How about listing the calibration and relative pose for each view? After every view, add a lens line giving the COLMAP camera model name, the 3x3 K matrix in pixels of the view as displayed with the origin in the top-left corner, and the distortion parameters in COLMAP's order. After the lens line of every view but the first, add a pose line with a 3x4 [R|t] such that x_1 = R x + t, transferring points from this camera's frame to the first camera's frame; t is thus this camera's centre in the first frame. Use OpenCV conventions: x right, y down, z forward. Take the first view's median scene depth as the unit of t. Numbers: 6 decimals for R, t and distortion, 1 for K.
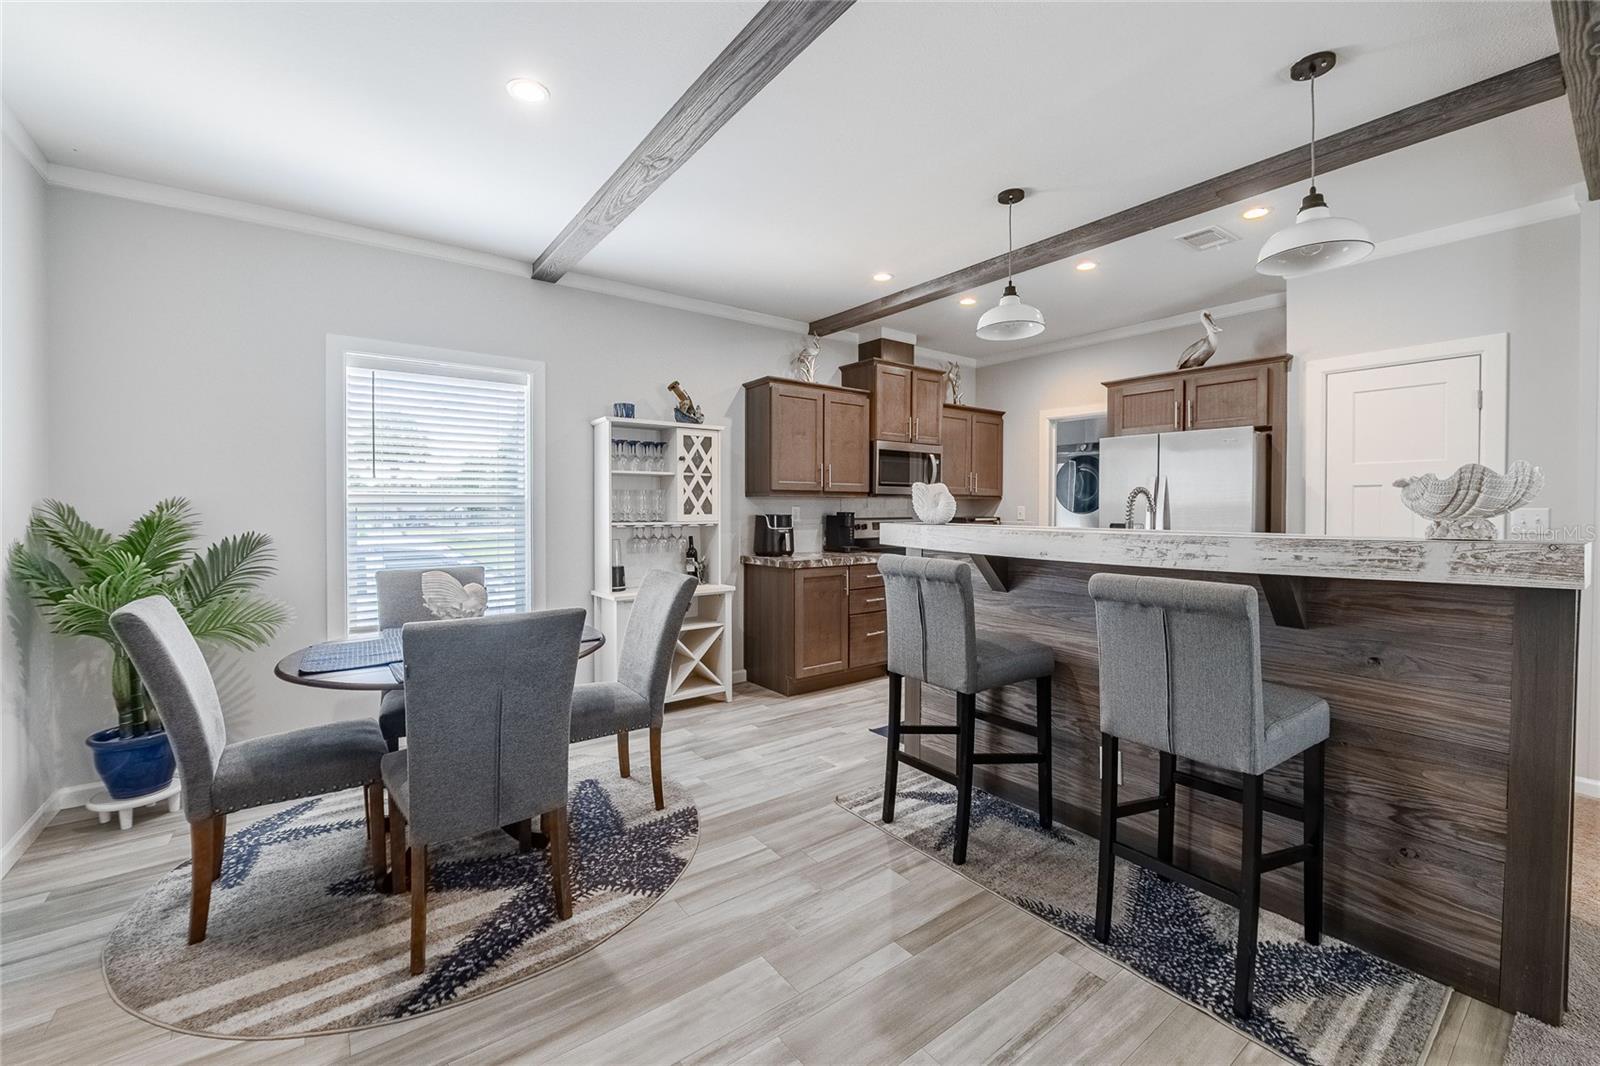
lens RADIAL K [[636.2, 0, 793.9], [0, 636.2, 514.9], [0, 0, 1]] dist [-0.008716, -0.000095]
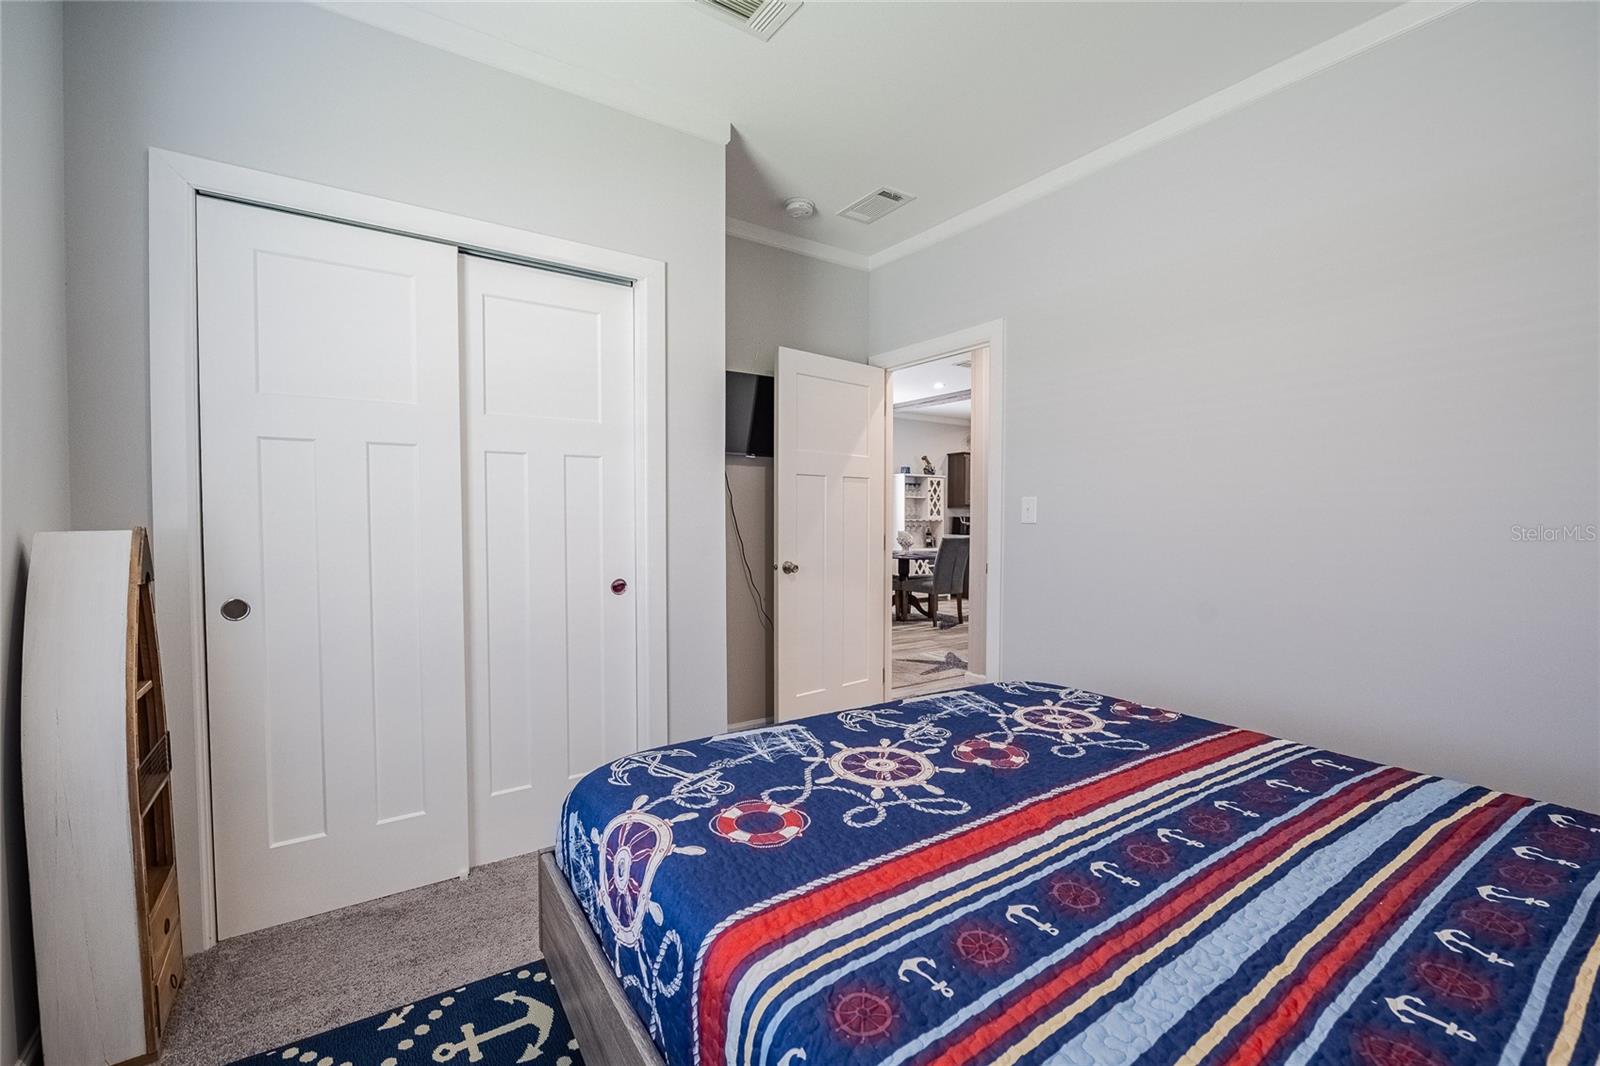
lens RADIAL K [[660.1, 0, 800.0], [0, 660.1, 533.0], [0, 0, 1]] dist [-0.012201, -0.000153]
pose [[0.999133, 0.005581, -0.041255, -0.535590], [-0.005001, 0.999887, 0.014143, 0.030112], [0.041329, -0.013925, 0.999049, -1.348882]]
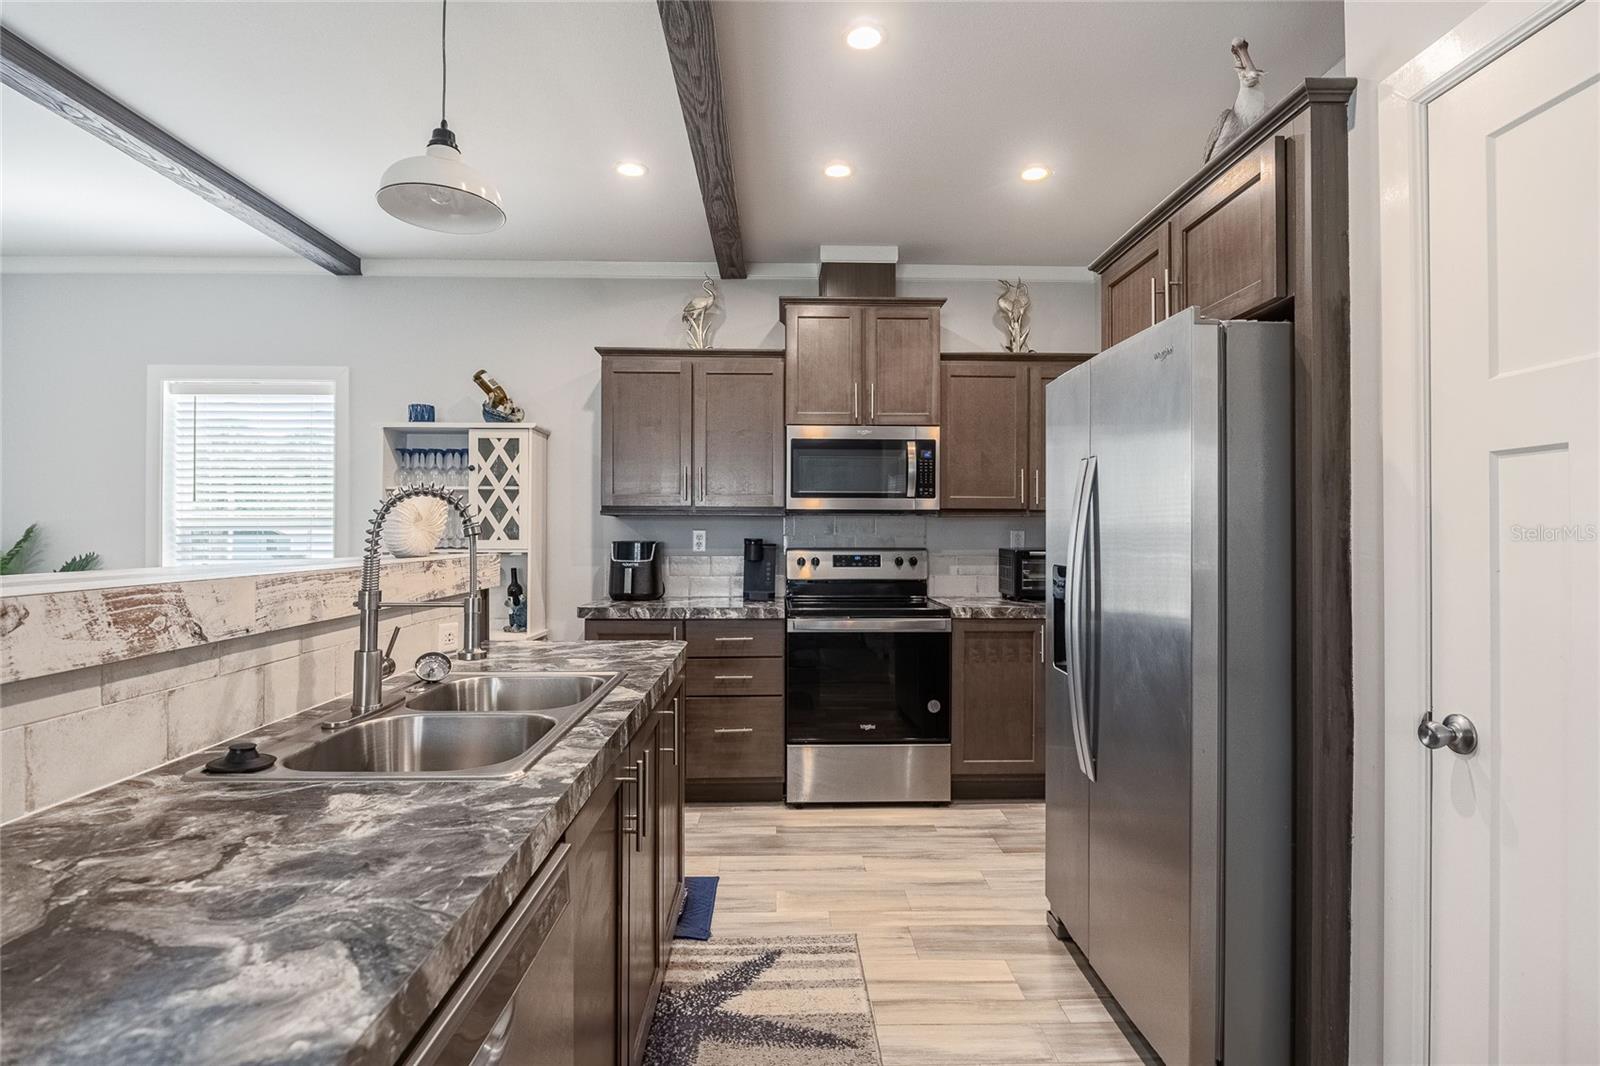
lens RADIAL K [[751.9, 0, 800.0], [0, 751.9, 533.0], [0, 0, 1]] dist [-0.010615, -0.000026]
pose [[0.829953, 0.002463, -0.557828, 0.668427], [-0.006499, 0.999965, -0.005254, -0.006796], [0.557796, 0.007986, 0.829940, 0.455628]]
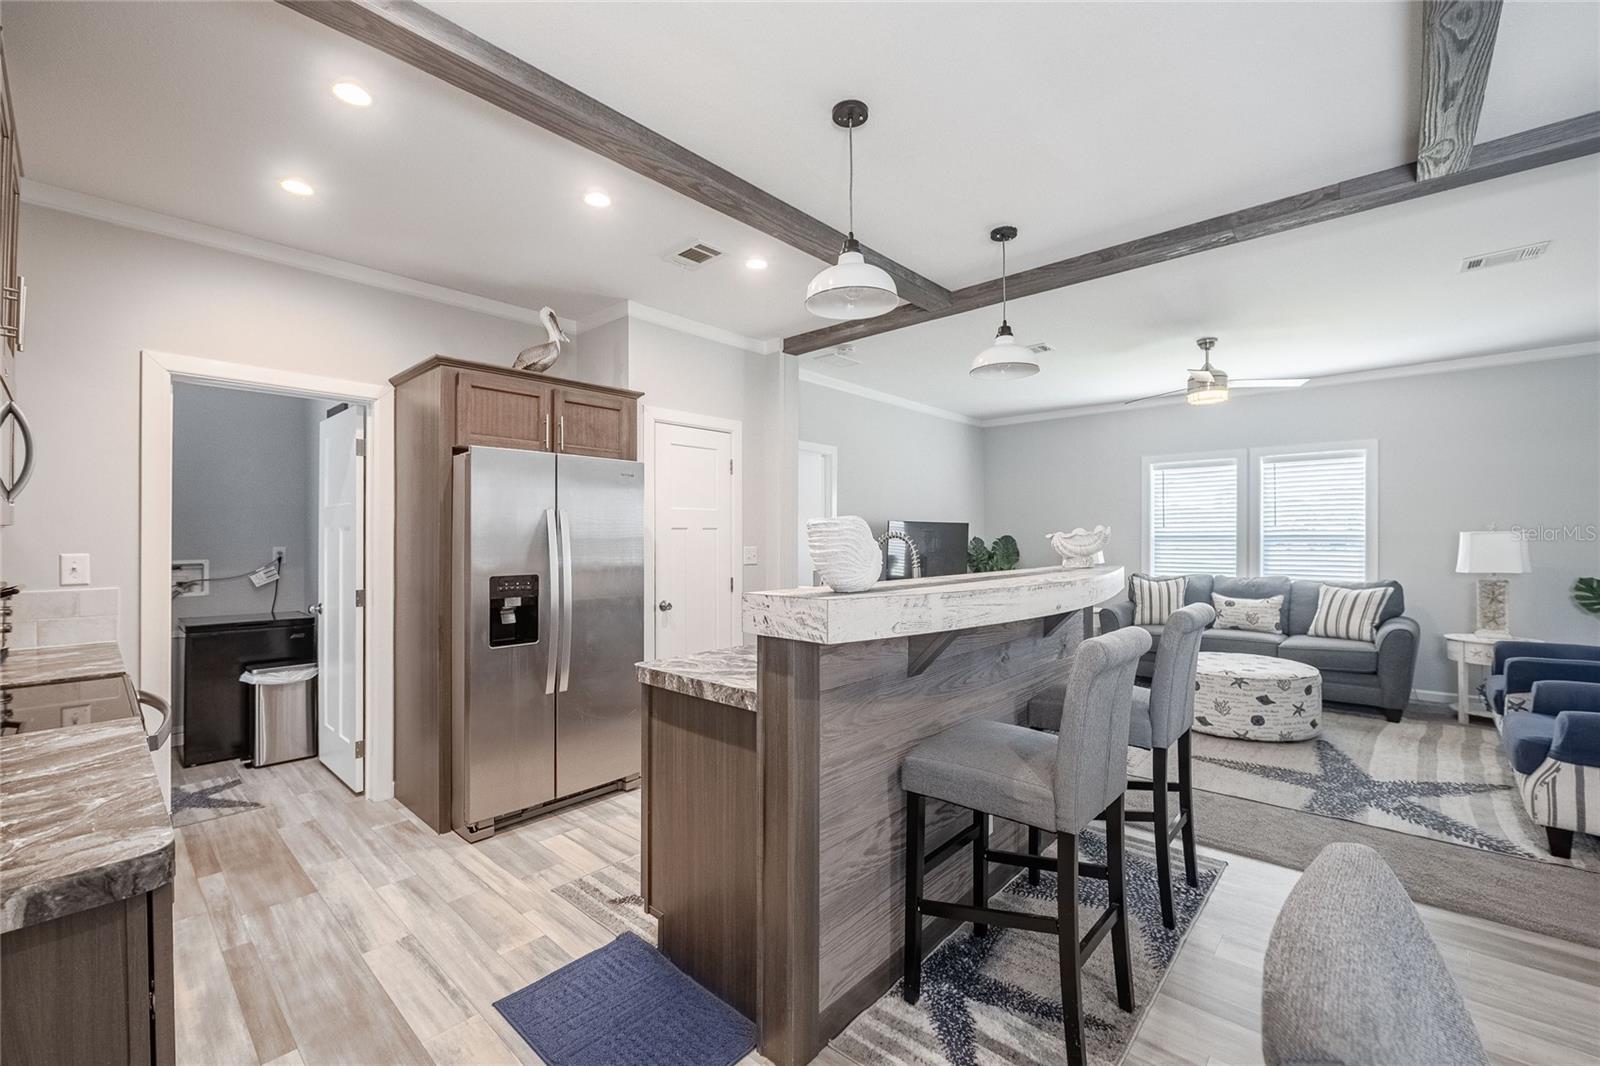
lens RADIAL K [[660.1, 0, 800.0], [0, 660.1, 533.0], [0, 0, 1]] dist [-0.012201, -0.000153]
pose [[-0.200076, 0.004065, 0.979772, -0.249819], [0.013274, 0.999911, -0.001438, -0.026439], [-0.979690, 0.012718, -0.200112, 0.849820]]
